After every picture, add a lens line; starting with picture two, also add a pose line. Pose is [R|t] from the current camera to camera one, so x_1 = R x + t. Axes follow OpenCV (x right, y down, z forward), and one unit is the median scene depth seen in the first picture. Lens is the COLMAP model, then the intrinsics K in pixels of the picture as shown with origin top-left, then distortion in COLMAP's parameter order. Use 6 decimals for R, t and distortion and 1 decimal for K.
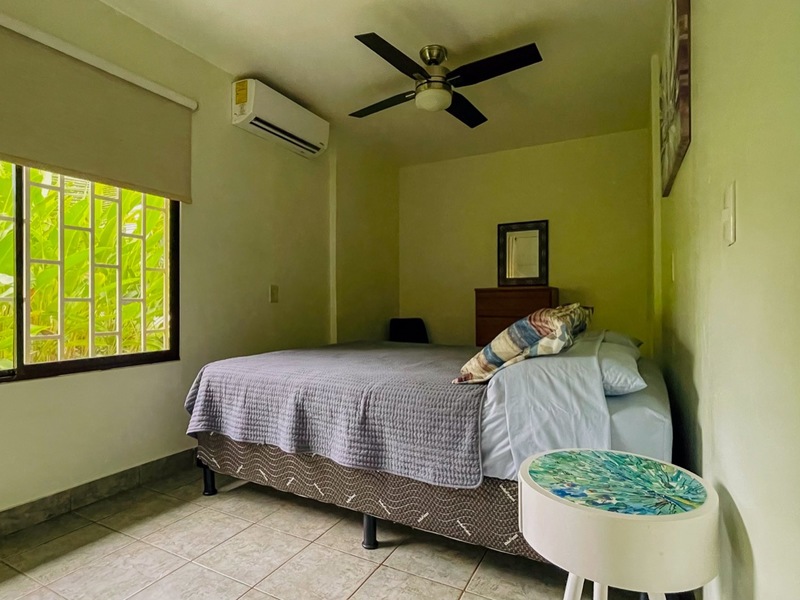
lens RADIAL K [[432.6, 0, 398.8], [0, 432.6, 302.6], [0, 0, 1]] dist [-0.001369, 0.003779]
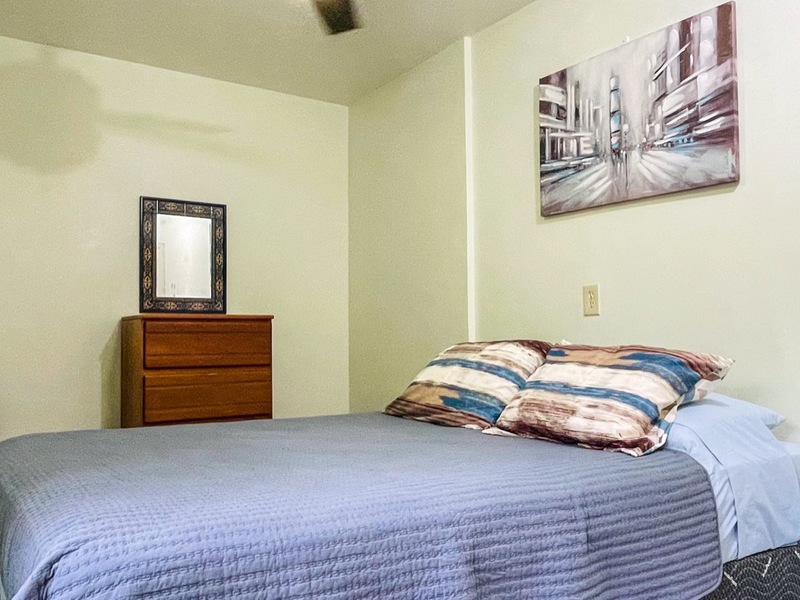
lens RADIAL K [[726.4, 0, 399.7], [0, 726.4, 301.4], [0, 0, 1]] dist [-0.012167, 0.000000]
pose [[0.484799, 0.049221, 0.873239, -0.708226], [0.004522, 0.998261, -0.058778, 0.007202], [-0.874614, 0.032444, 0.483734, 0.511681]]
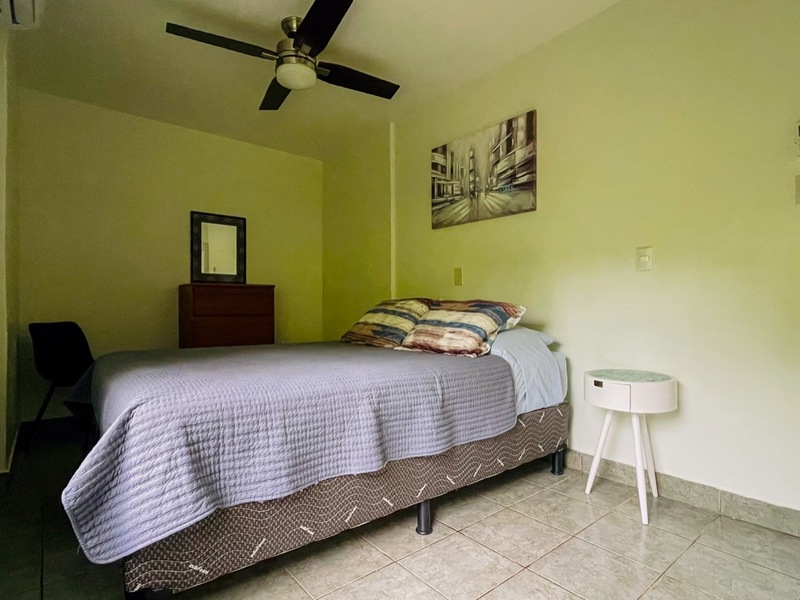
lens RADIAL K [[432.6, 0, 411.7], [0, 432.6, 298.2], [0, 0, 1]] dist [-0.001369, 0.003779]
pose [[0.374523, 0.019644, 0.927009, -0.737214], [0.002306, 0.999753, -0.022117, 0.028723], [-0.927215, 0.010421, 0.374385, 0.463967]]
